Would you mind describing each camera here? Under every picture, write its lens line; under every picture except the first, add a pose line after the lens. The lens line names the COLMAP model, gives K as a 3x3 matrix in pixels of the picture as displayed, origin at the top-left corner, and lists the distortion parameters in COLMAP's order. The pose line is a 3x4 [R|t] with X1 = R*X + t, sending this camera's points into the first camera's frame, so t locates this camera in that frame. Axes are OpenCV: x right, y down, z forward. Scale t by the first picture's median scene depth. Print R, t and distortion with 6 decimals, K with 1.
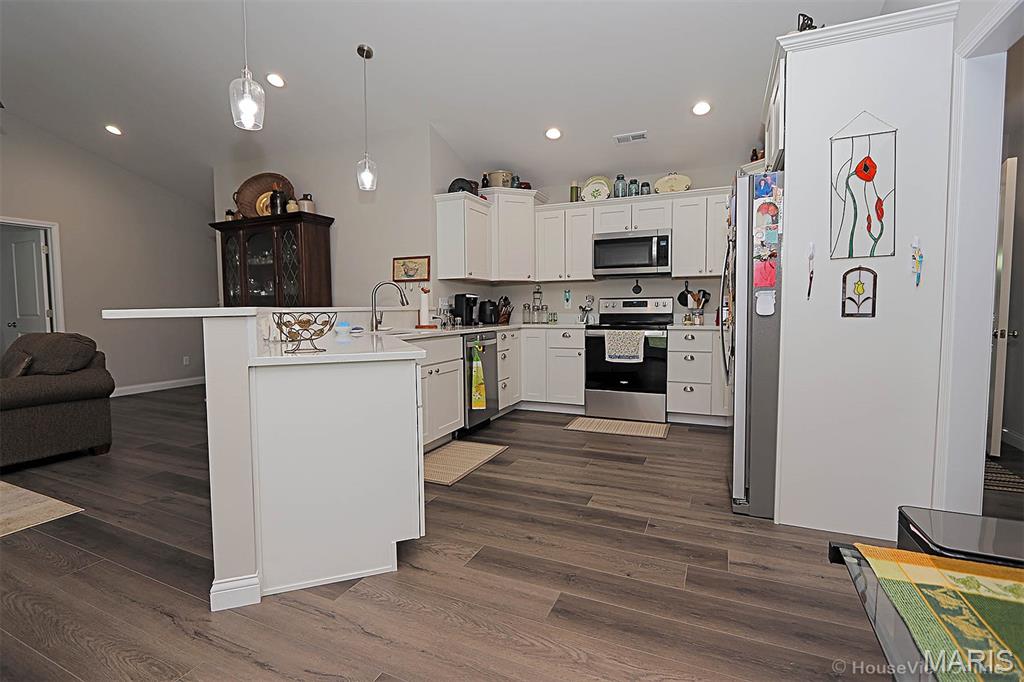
lens RADIAL K [[472.5, 0, 504.0], [0, 472.5, 338.3], [0, 0, 1]] dist [-0.011703, 0.000711]
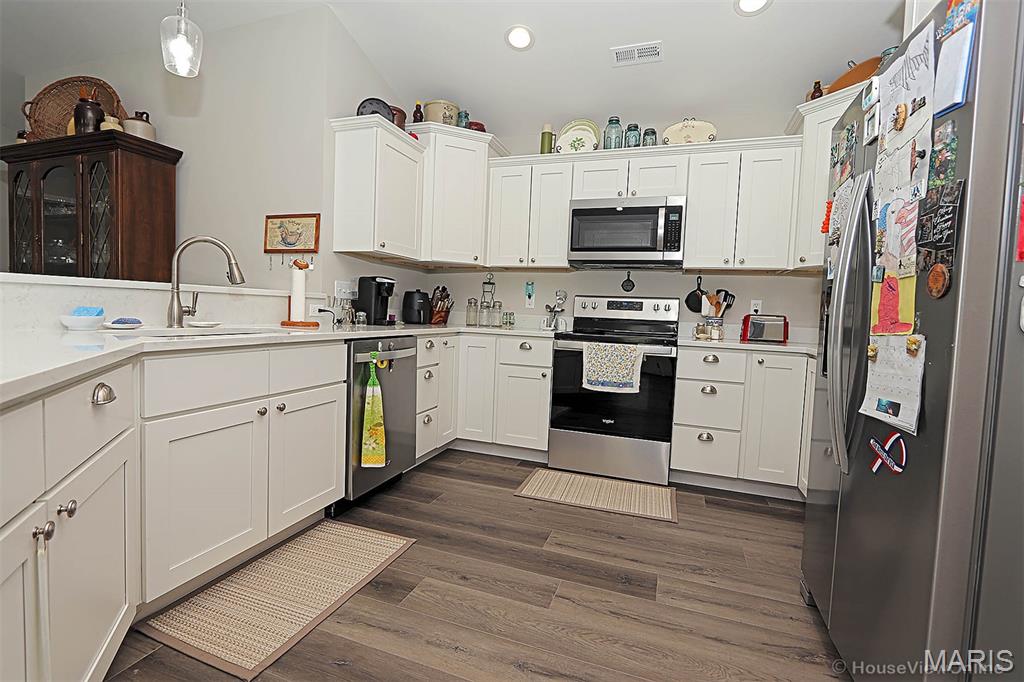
lens RADIAL K [[472.5, 0, 504.0], [0, 472.5, 338.3], [0, 0, 1]] dist [-0.011703, 0.000711]
pose [[0.995685, 0.045442, 0.080910, 0.047210], [-0.045217, 0.998967, -0.004603, -0.013740], [-0.081036, 0.000925, 0.996711, 0.338992]]
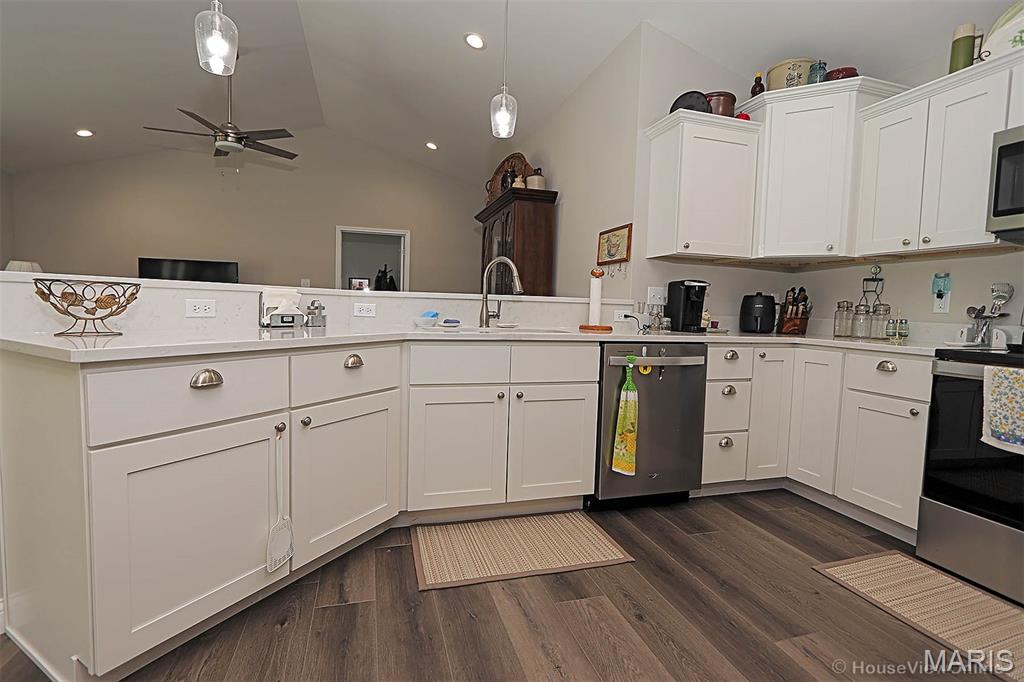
lens RADIAL K [[472.5, 0, 504.0], [0, 472.5, 338.3], [0, 0, 1]] dist [-0.011703, 0.000711]
pose [[0.655404, 0.077295, -0.751313, 0.234761], [-0.082200, 0.996141, 0.030775, -0.018270], [0.750792, 0.041588, 0.659228, 0.427708]]
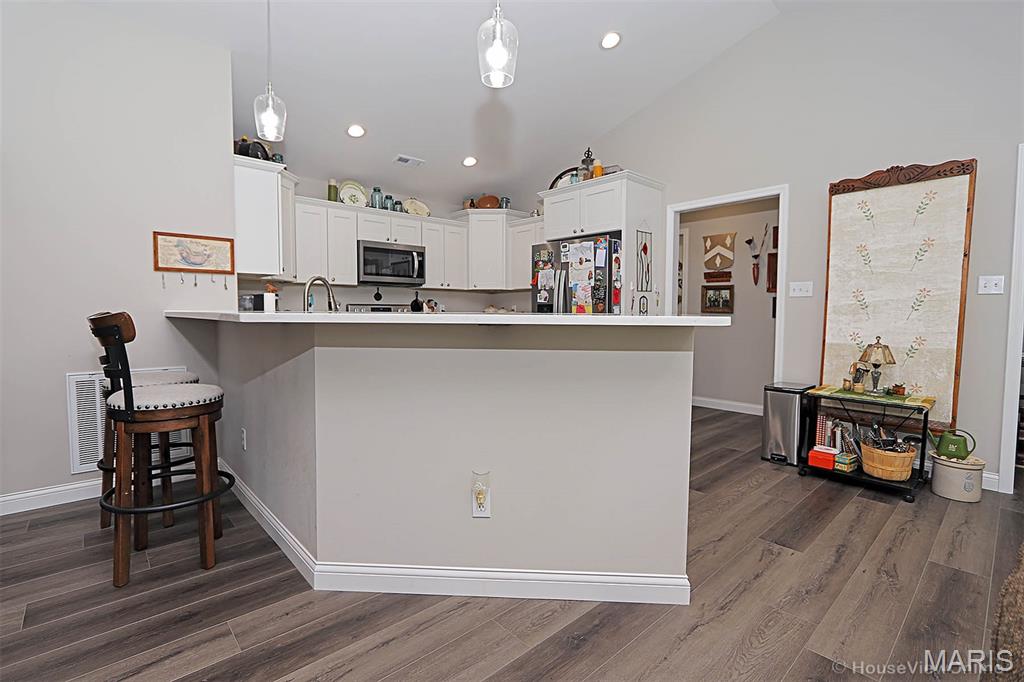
lens RADIAL K [[472.5, 0, 504.0], [0, 472.5, 338.3], [0, 0, 1]] dist [-0.011703, 0.000711]
pose [[0.397575, -0.040729, 0.916665, -0.641190], [0.050696, 0.998463, 0.022376, -0.020646], [-0.916168, 0.037575, 0.399029, 0.346982]]
